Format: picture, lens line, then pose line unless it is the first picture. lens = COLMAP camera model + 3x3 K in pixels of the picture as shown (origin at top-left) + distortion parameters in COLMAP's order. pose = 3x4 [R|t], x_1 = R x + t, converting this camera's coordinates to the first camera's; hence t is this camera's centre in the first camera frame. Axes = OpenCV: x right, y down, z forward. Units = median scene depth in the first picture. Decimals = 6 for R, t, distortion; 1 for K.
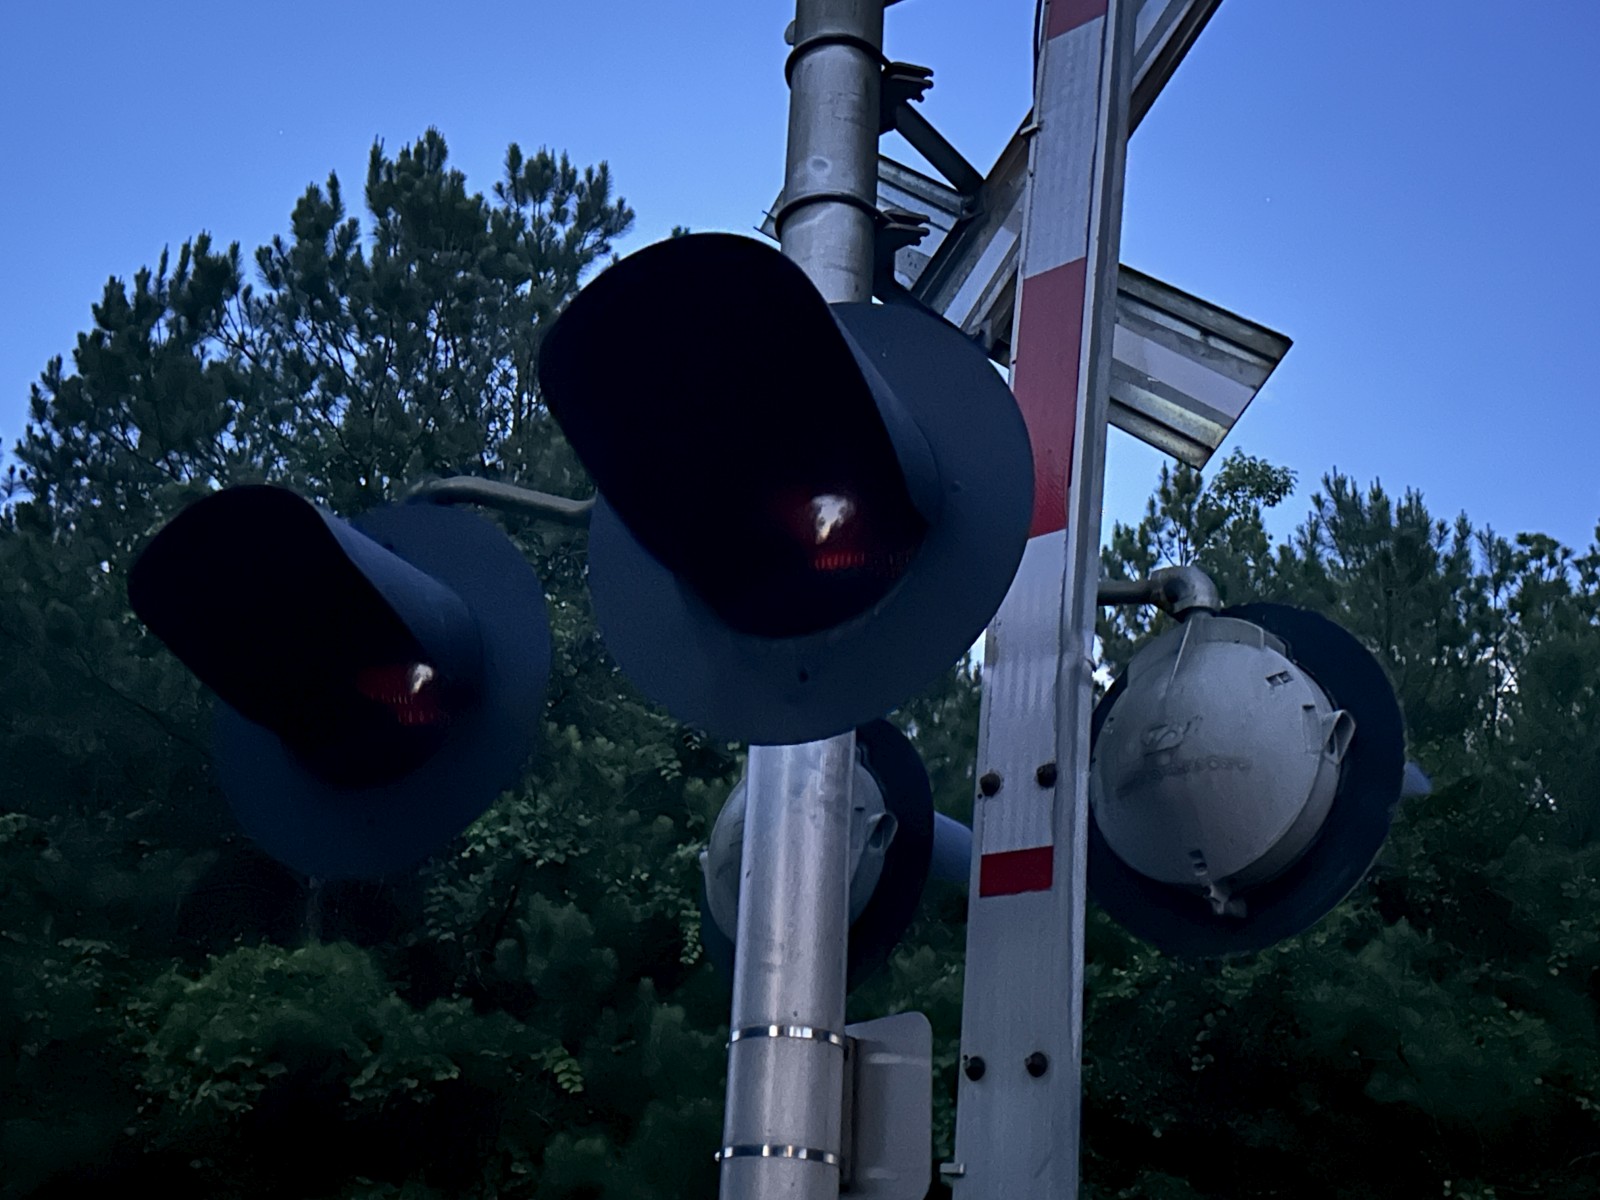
lens RADIAL K [[1890.1, 0, 800.0], [0, 1890.1, 600.0], [0, 0, 1]] dist [0.069225, 0.002540]
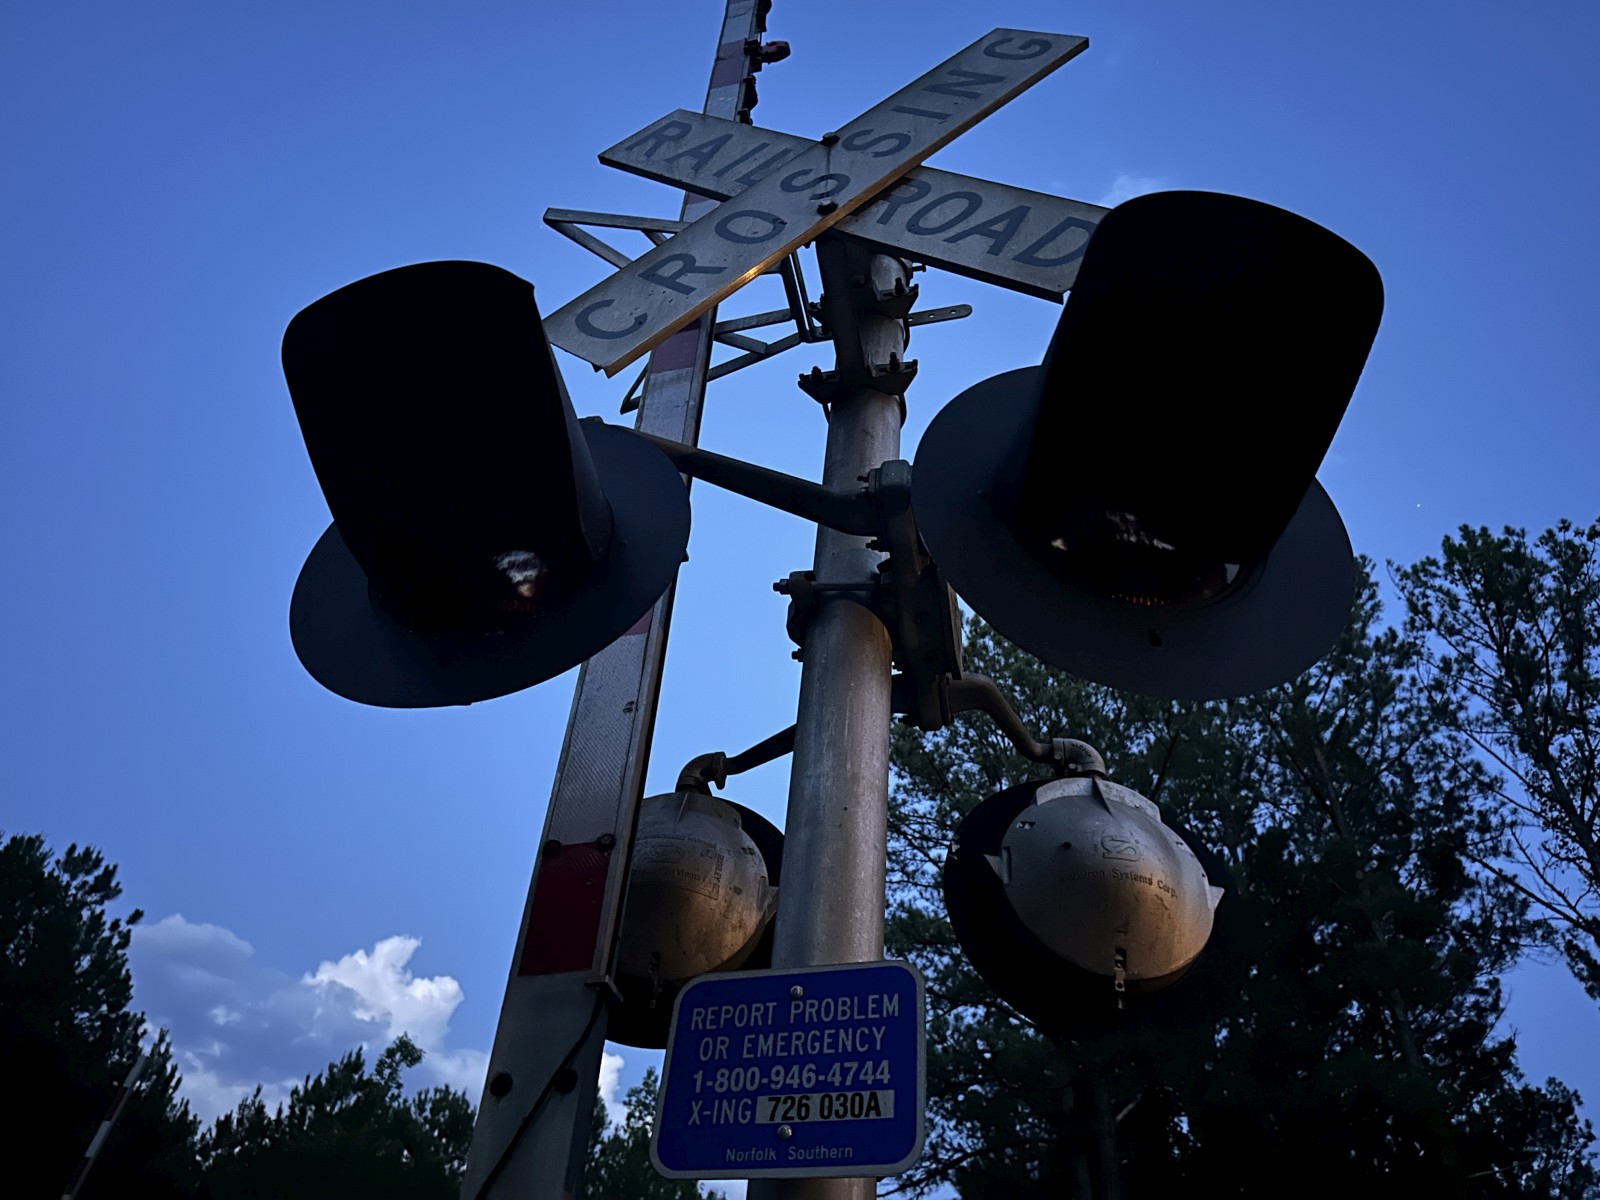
lens RADIAL K [[1130.3, 0, 800.0], [0, 1130.3, 600.0], [0, 0, 1]] dist [0.002100, -0.009356]
pose [[0.886352, 0.321748, 0.332954, 0.062078], [-0.204204, 0.917035, -0.342562, -0.236058], [-0.415549, 0.235640, 0.878517, -0.524262]]
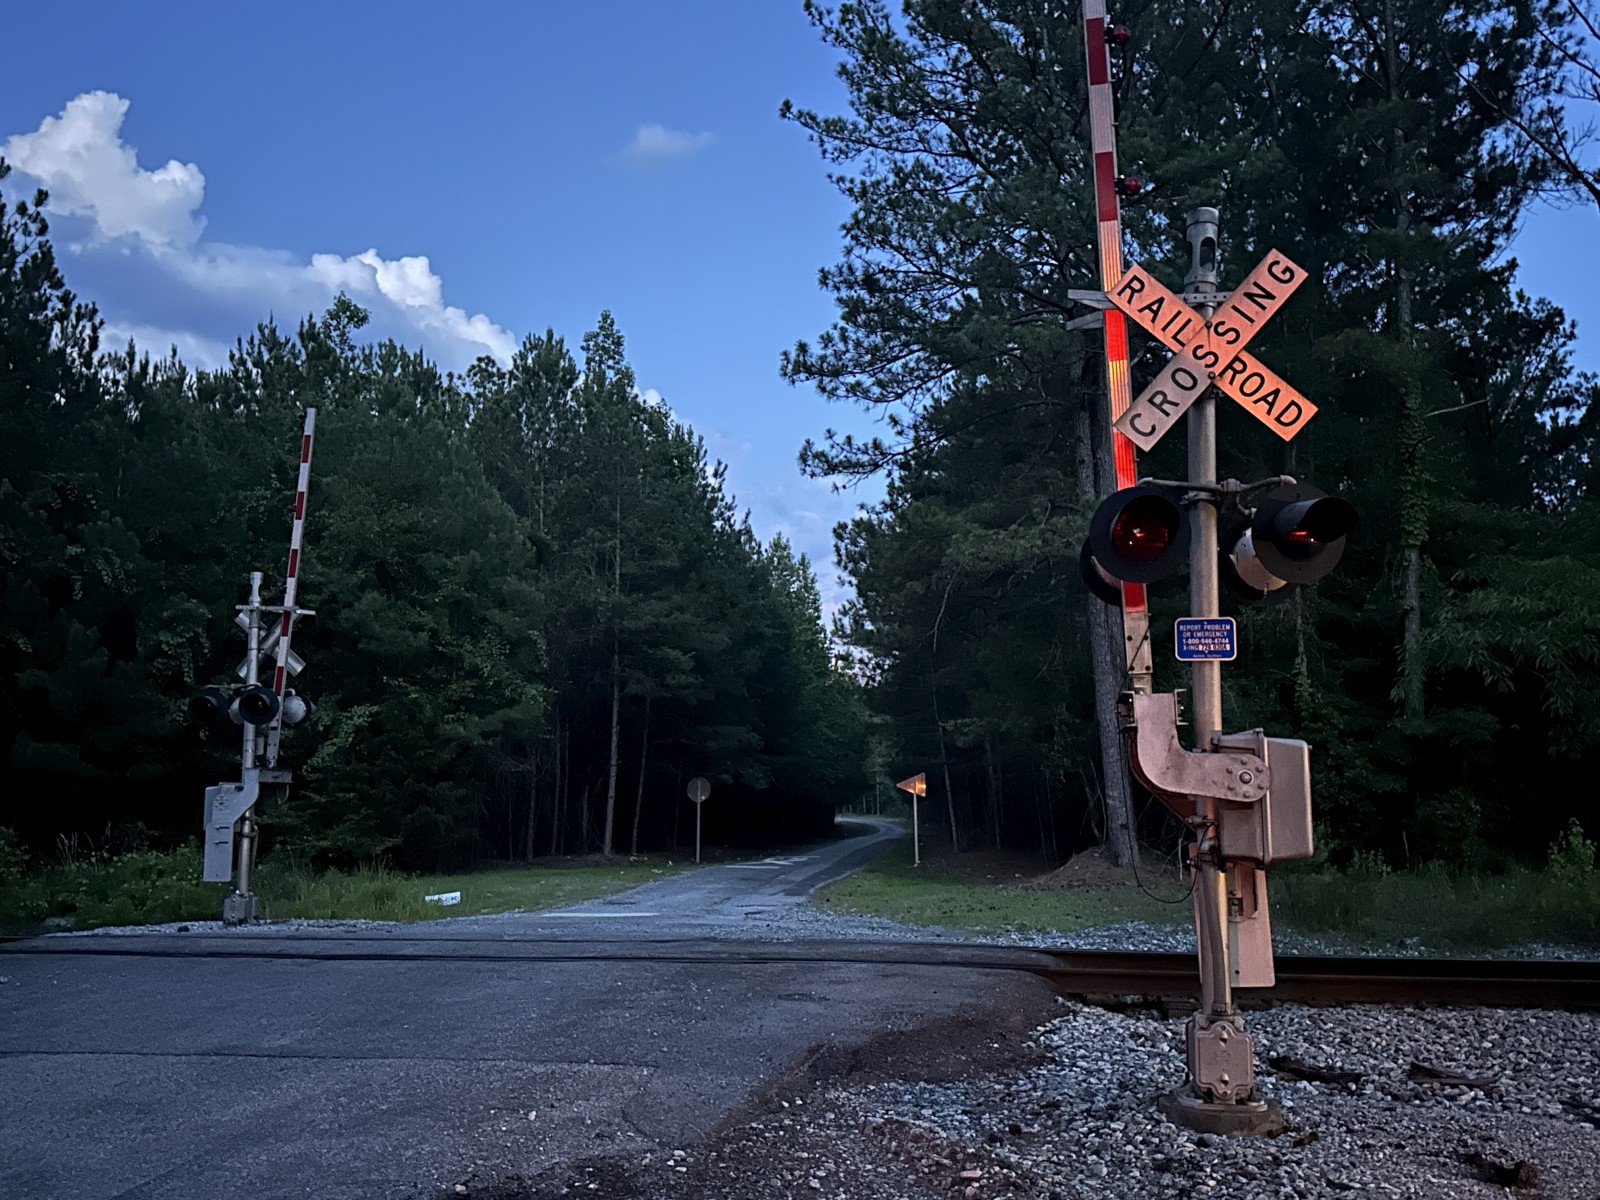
lens RADIAL K [[1423.2, 0, 800.0], [0, 1423.2, 600.0], [0, 0, 1]] dist [0.165404, -0.327645]
pose [[0.860116, 0.014863, 0.509882, -0.148645], [-0.167386, 0.952450, 0.254598, -0.306596], [-0.481853, -0.304331, 0.821706, -0.685330]]
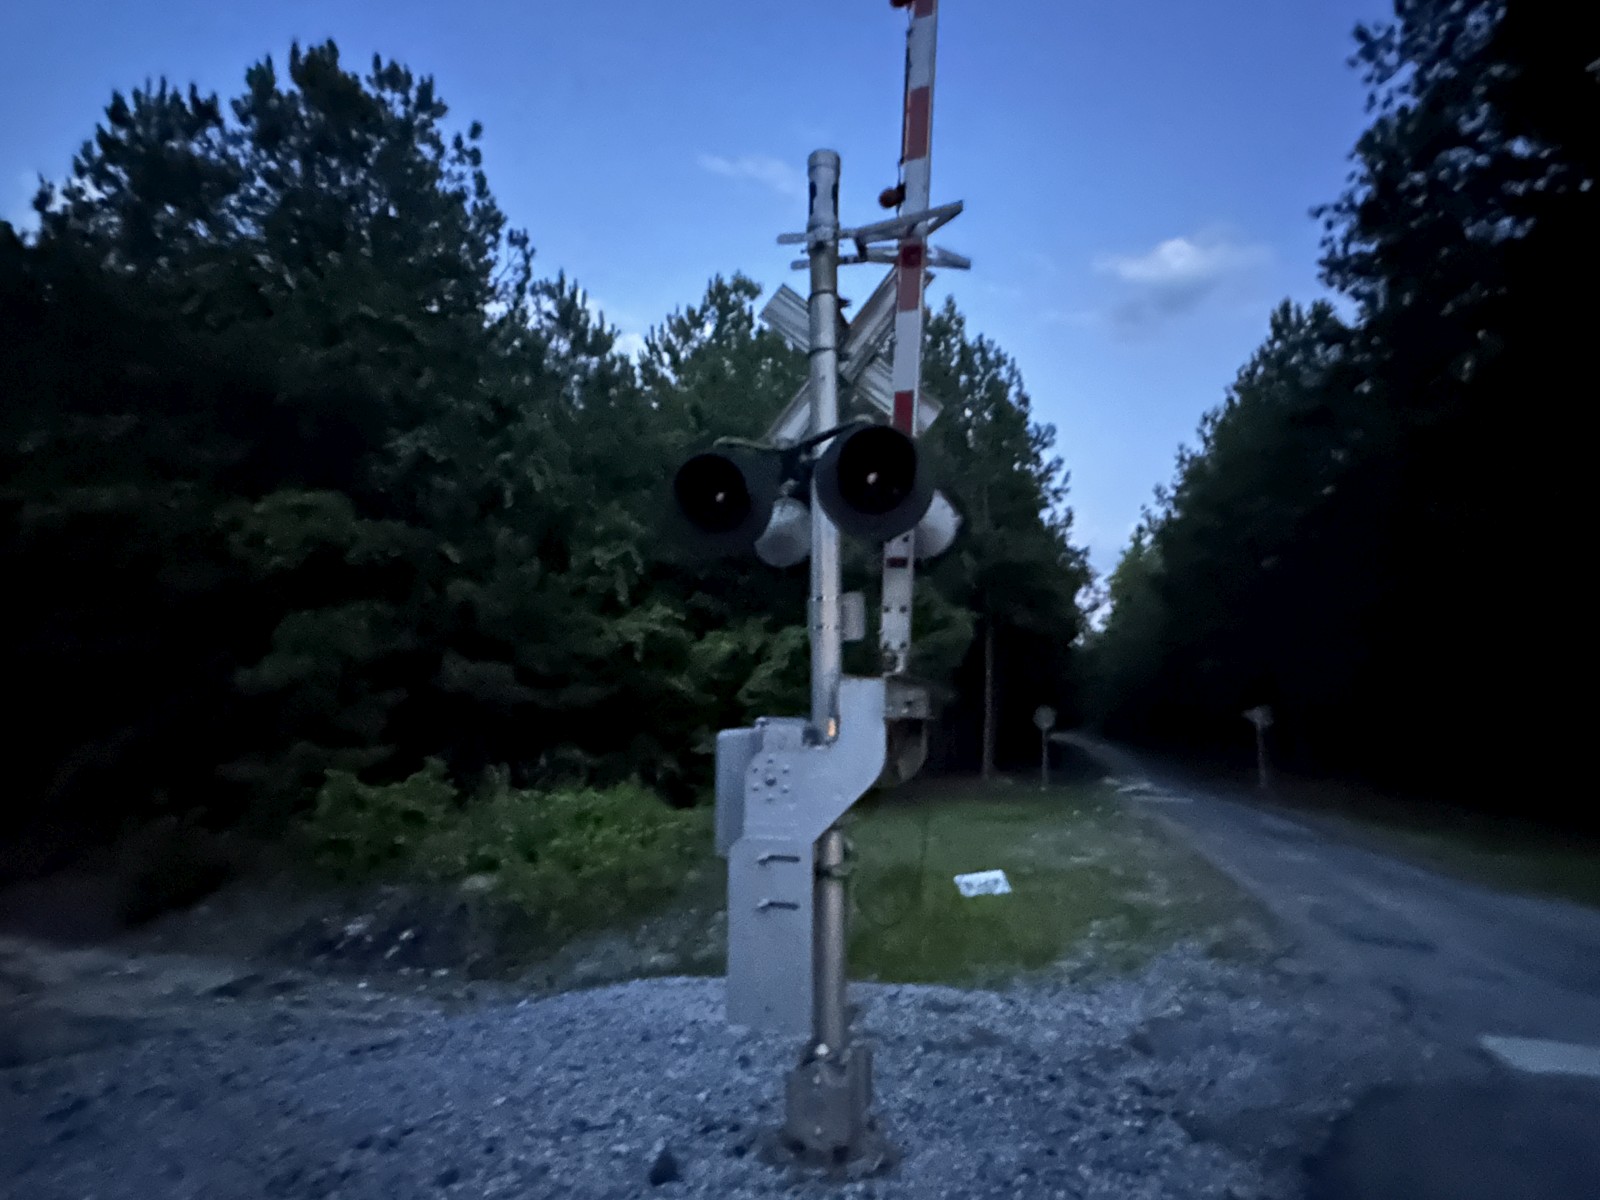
lens RADIAL K [[893.9, 0, 800.0], [0, 893.9, 600.0], [0, 0, 1]] dist [-0.002582, -0.000579]
pose [[0.940863, -0.005303, 0.338745, -0.064724], [-0.097846, 0.953015, 0.286686, -0.027244], [-0.324350, -0.302878, 0.896138, -0.059412]]
